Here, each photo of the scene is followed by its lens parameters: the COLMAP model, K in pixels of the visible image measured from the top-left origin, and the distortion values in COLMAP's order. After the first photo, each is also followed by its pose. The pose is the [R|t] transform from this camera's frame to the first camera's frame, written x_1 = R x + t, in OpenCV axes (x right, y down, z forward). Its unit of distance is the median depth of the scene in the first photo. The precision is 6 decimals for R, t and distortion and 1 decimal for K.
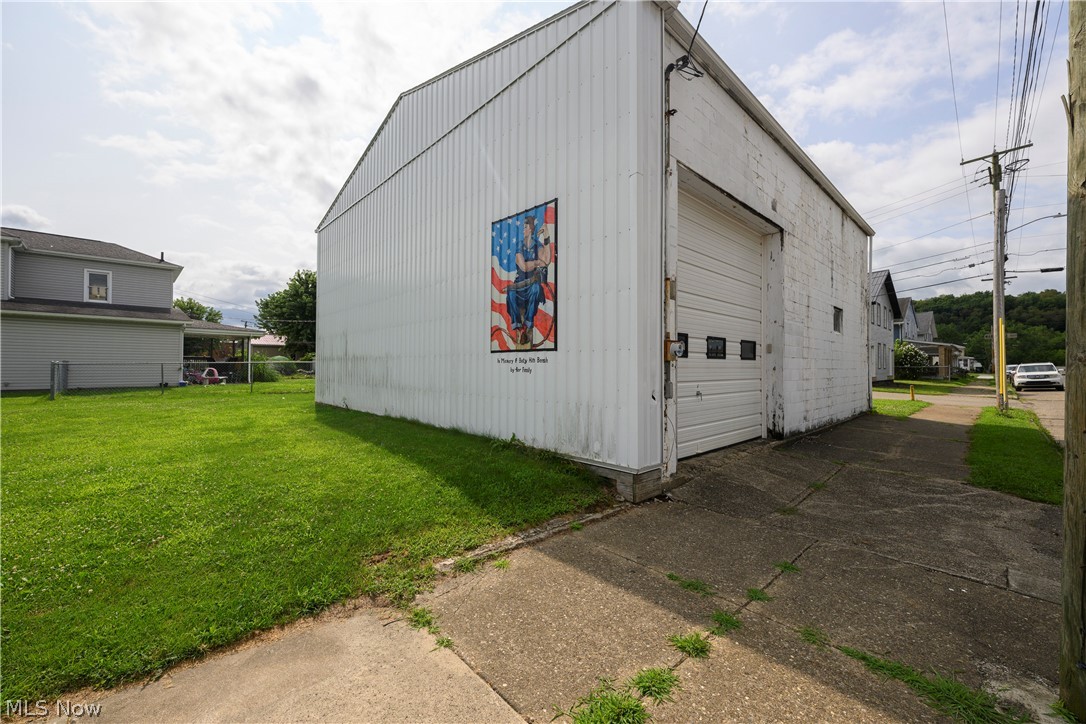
lens RADIAL K [[428.6, 0, 541.5], [0, 428.6, 357.9], [0, 0, 1]] dist [-0.000753, 0.000003]
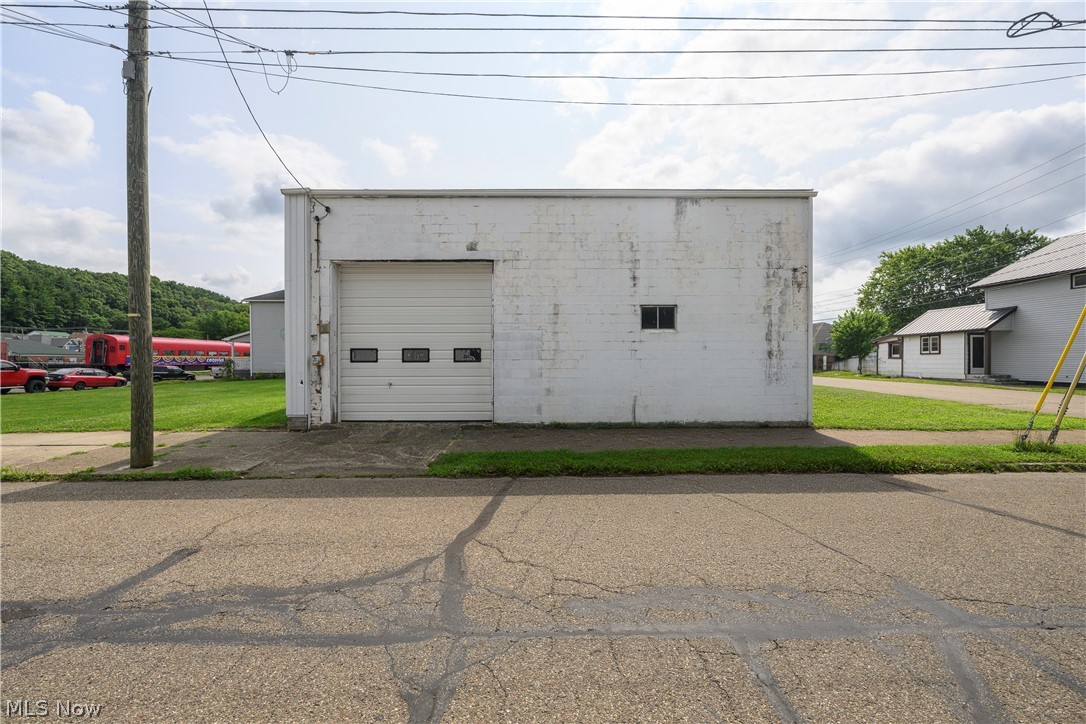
lens RADIAL K [[428.6, 0, 541.5], [0, 428.6, 357.9], [0, 0, 1]] dist [-0.000753, 0.000003]
pose [[0.734888, -0.009185, -0.678126, 0.735434], [0.019661, 0.999777, 0.007766, -0.006958], [0.677903, -0.019039, 0.734904, 0.073363]]
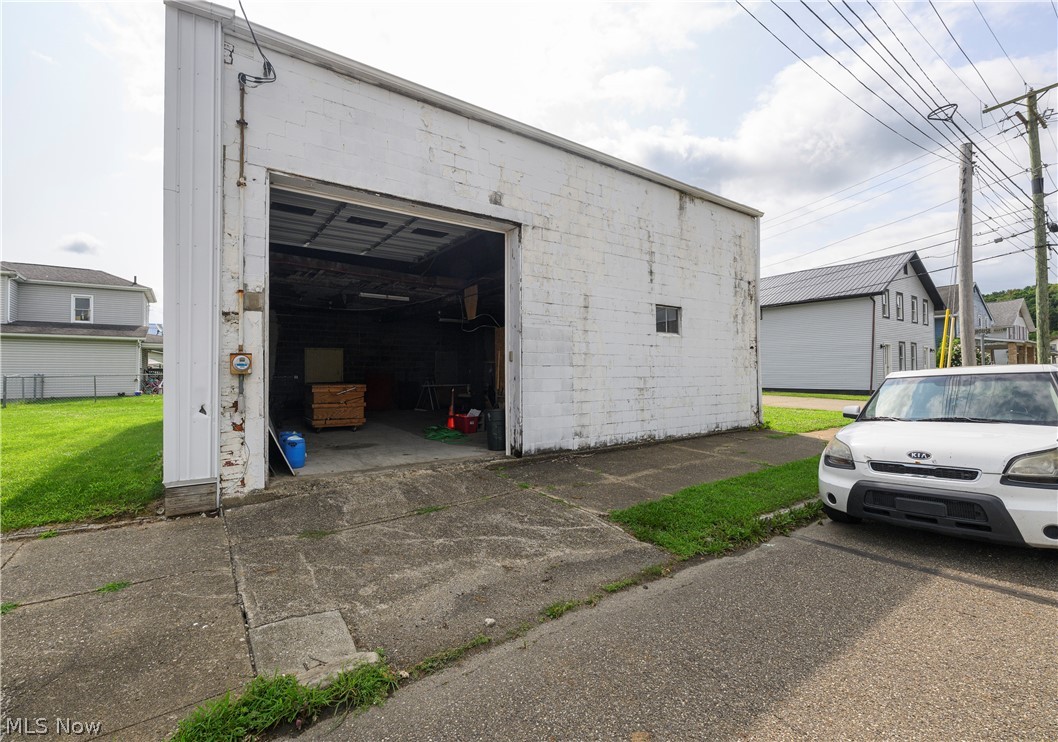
lens RADIAL K [[448.8, 0, 478.7], [0, 448.8, 362.9], [0, 0, 1]] dist [-0.001417, -0.000318]
pose [[0.981260, -0.014076, -0.192175, 0.313655], [0.013346, 0.999898, -0.005093, -0.001883], [0.192227, 0.002433, 0.981348, 0.029415]]
